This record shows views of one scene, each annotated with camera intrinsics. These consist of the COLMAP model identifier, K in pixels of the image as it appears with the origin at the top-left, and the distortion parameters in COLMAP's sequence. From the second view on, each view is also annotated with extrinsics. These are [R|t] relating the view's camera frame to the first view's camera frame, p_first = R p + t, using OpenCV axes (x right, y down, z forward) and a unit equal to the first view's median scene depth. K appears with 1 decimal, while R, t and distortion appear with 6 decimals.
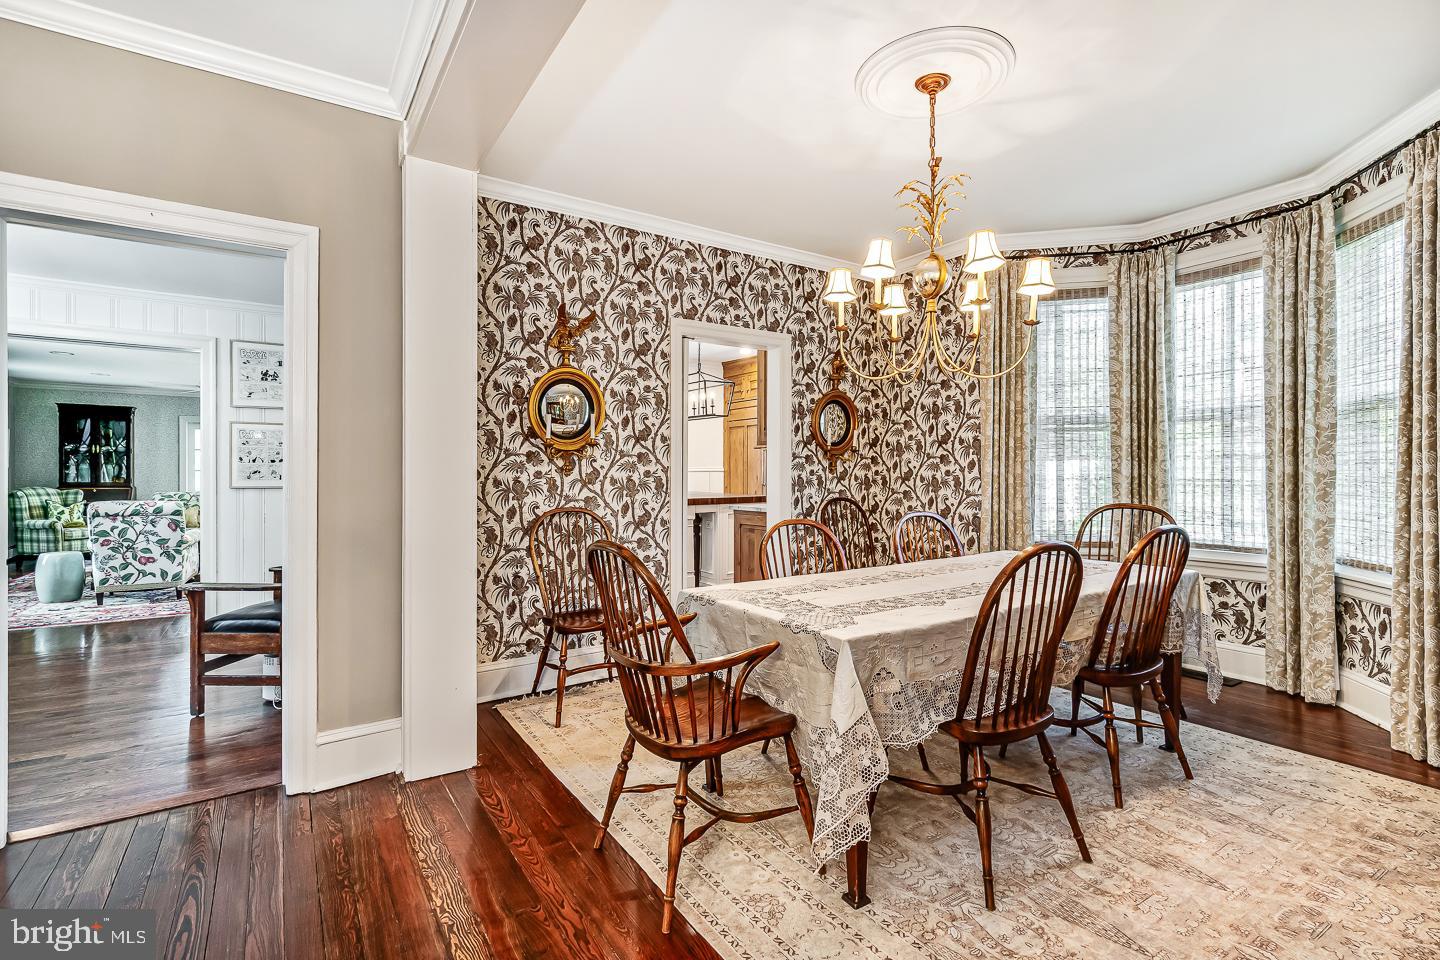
lens RADIAL K [[643.8, 0, 668.9], [0, 643.8, 473.1], [0, 0, 1]] dist [0.004514, 0.000354]
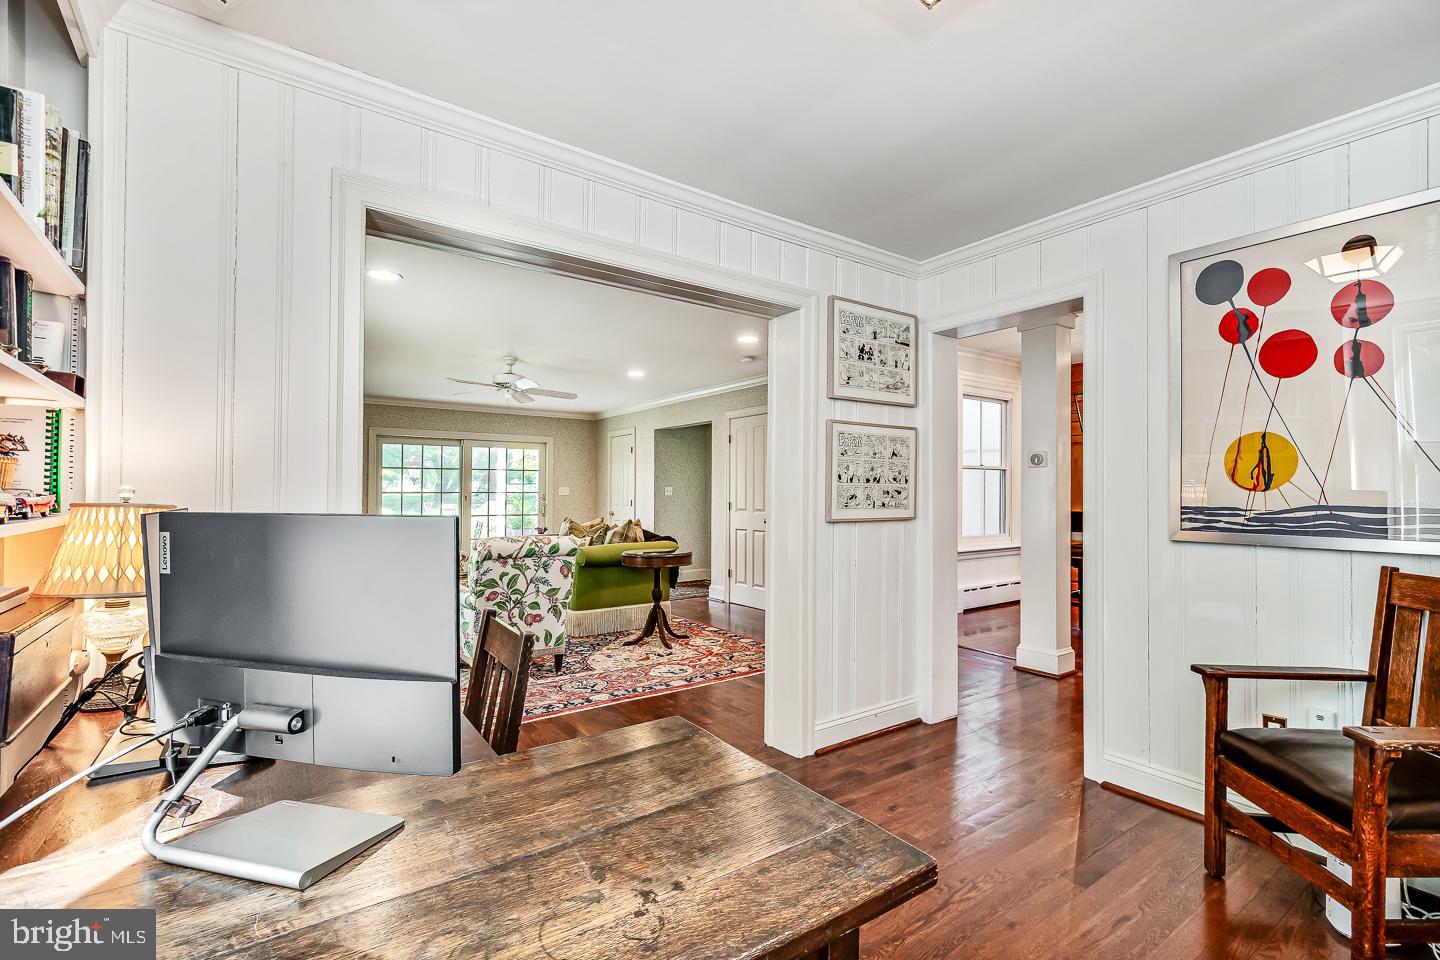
lens RADIAL K [[631.1, 0, 681.9], [0, 631.1, 482.2], [0, 0, 1]] dist [0.000195, -0.000003]
pose [[0.998537, -0.001859, 0.054036, -0.676909], [0.002697, 0.999877, -0.015448, -0.005633], [-0.054001, 0.015571, 0.998419, 0.286600]]
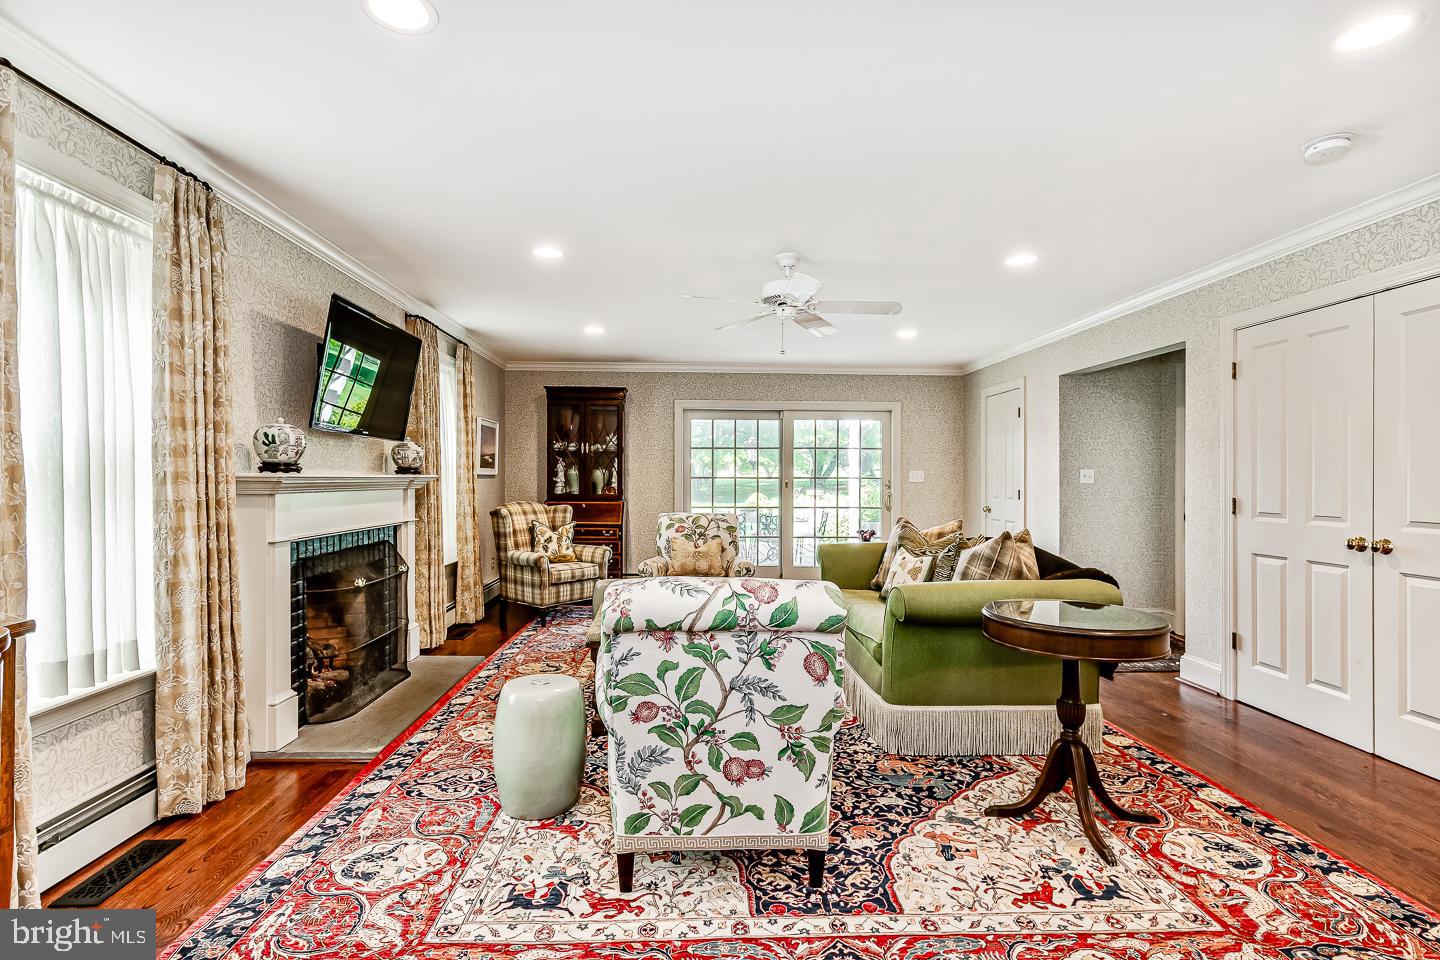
lens RADIAL K [[616.3, 0, 717.1], [0, 616.3, 472.1], [0, 0, 1]] dist [0.007808, -0.000080]
pose [[0.880214, -0.005467, -0.474545, -0.674213], [0.000781, 0.999949, -0.010070, -0.005125], [0.474576, 0.008493, 0.880174, 0.726783]]
